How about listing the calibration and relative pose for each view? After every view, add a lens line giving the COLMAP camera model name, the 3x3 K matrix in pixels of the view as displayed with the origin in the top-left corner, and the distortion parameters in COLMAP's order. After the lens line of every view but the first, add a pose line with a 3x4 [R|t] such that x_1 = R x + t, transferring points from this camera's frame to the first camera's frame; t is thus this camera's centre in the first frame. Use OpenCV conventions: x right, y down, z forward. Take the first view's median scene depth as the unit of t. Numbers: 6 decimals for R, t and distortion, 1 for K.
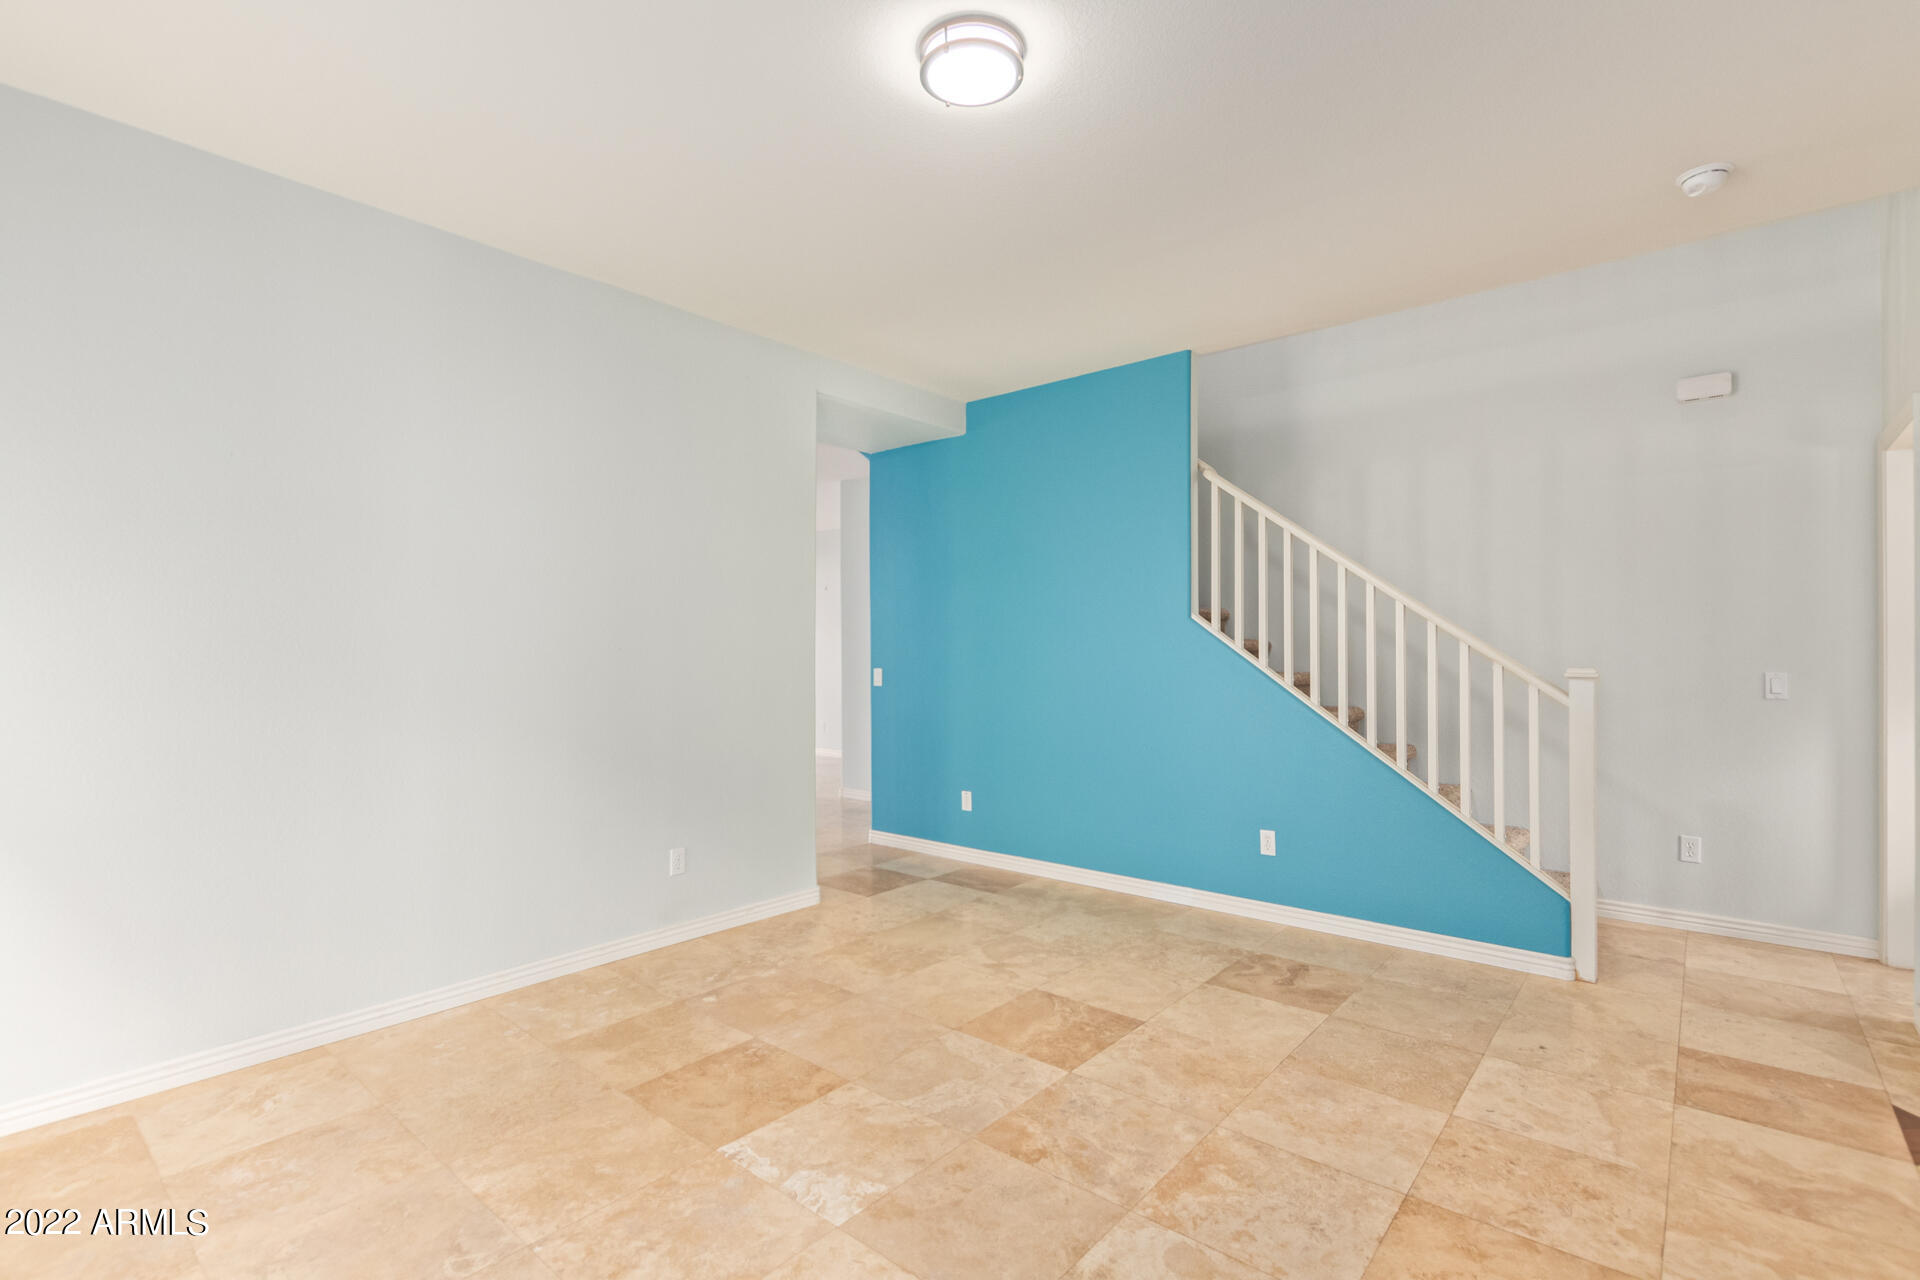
lens RADIAL K [[875.4, 0, 975.7], [0, 875.4, 645.8], [0, 0, 1]] dist [-0.000264, -0.000643]
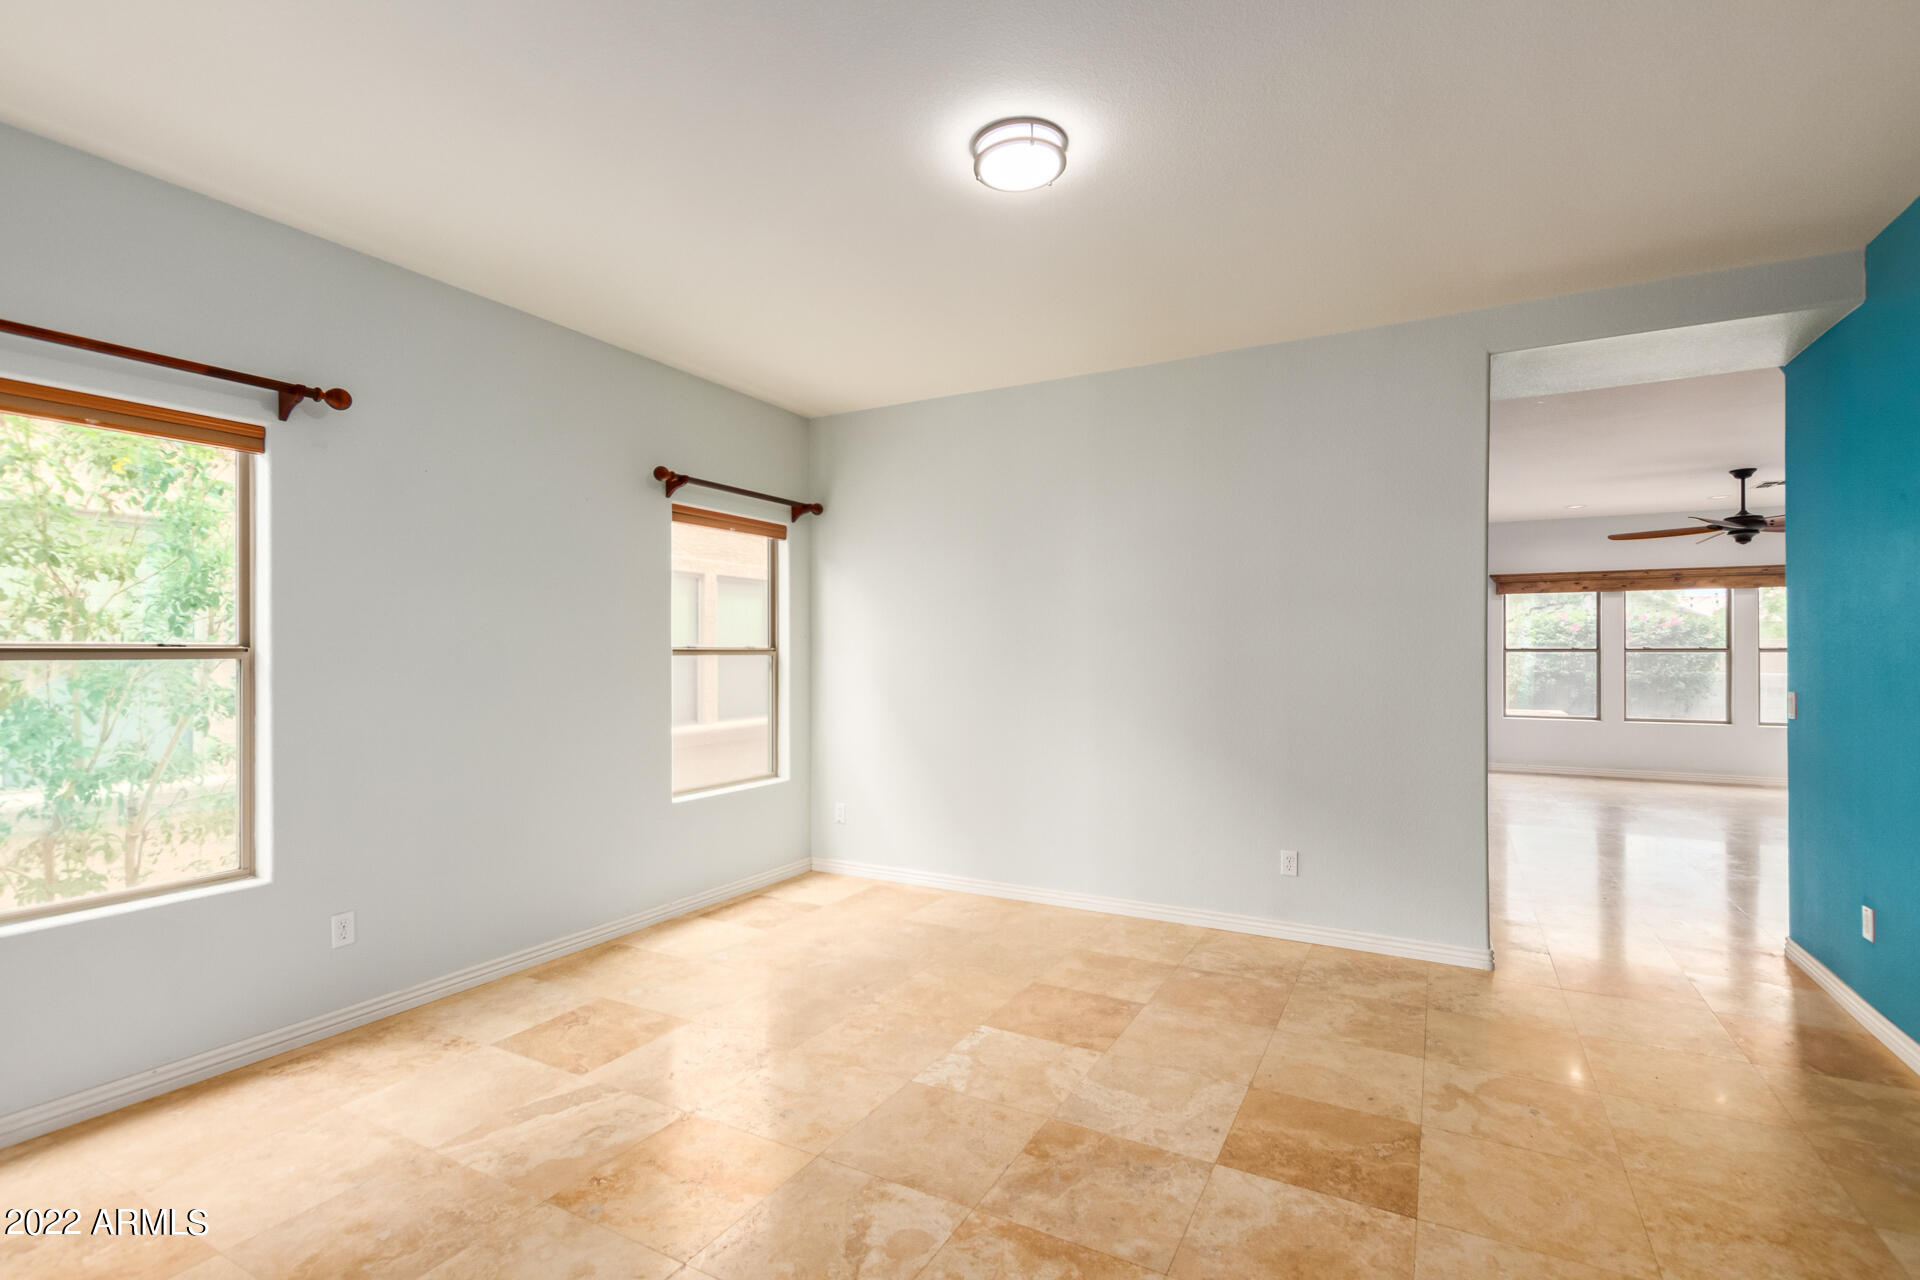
lens RADIAL K [[888.0, 0, 952.6], [0, 888.0, 646.9], [0, 0, 1]] dist [0.011961, -0.009079]
pose [[0.185081, -0.002324, -0.982721, 0.794197], [0.010264, 0.999947, -0.000432, -0.020702], [0.982670, -0.010007, 0.185095, 0.506321]]
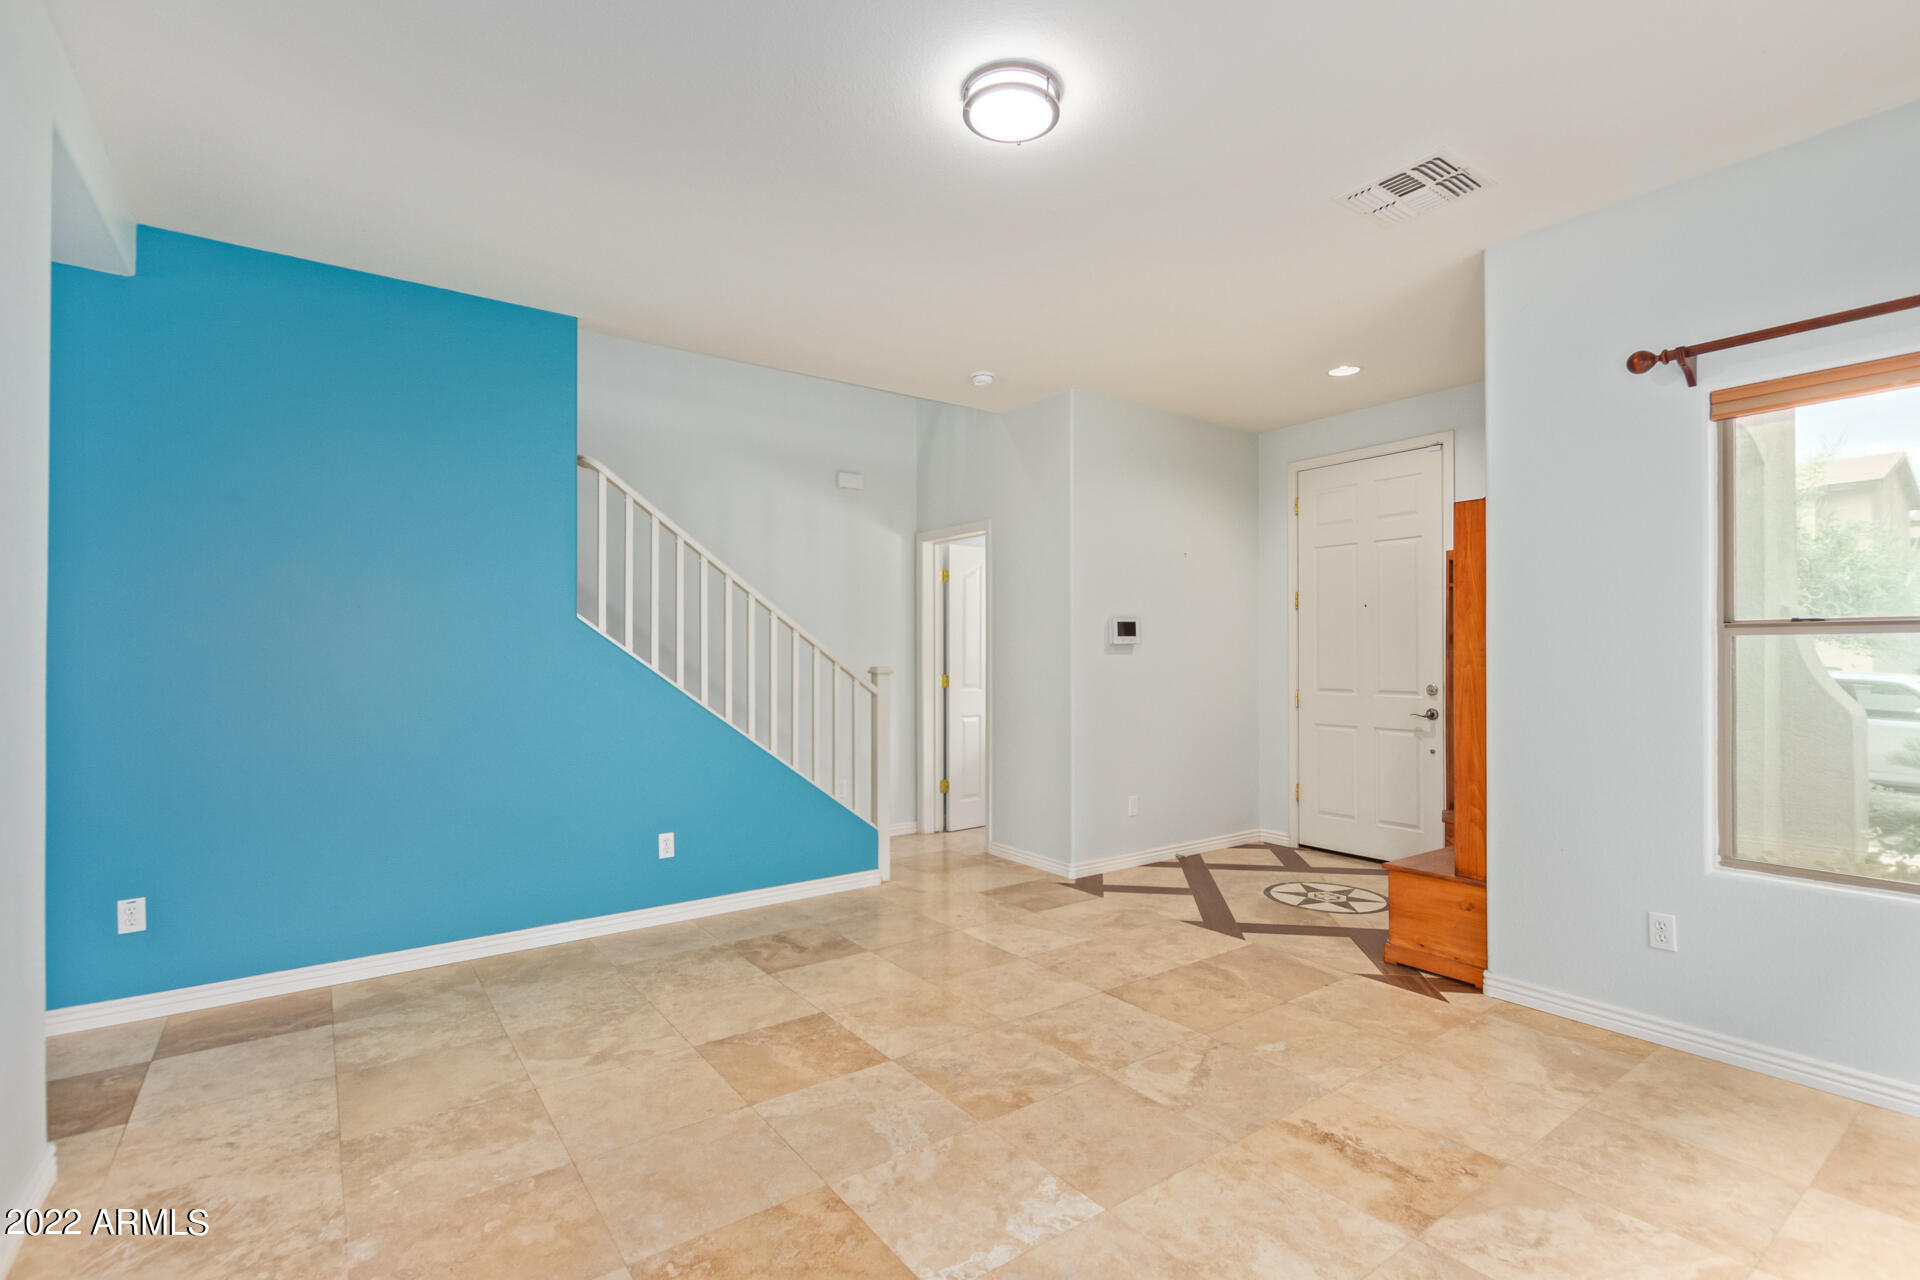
lens RADIAL K [[875.6, 0, 963.9], [0, 875.6, 650.7], [0, 0, 1]] dist [0.000272, -0.000979]
pose [[0.239269, 0.006132, 0.970934, -0.758842], [-0.005594, 0.999972, -0.004937, 0.005250], [-0.970937, -0.004250, 0.239297, 0.576237]]
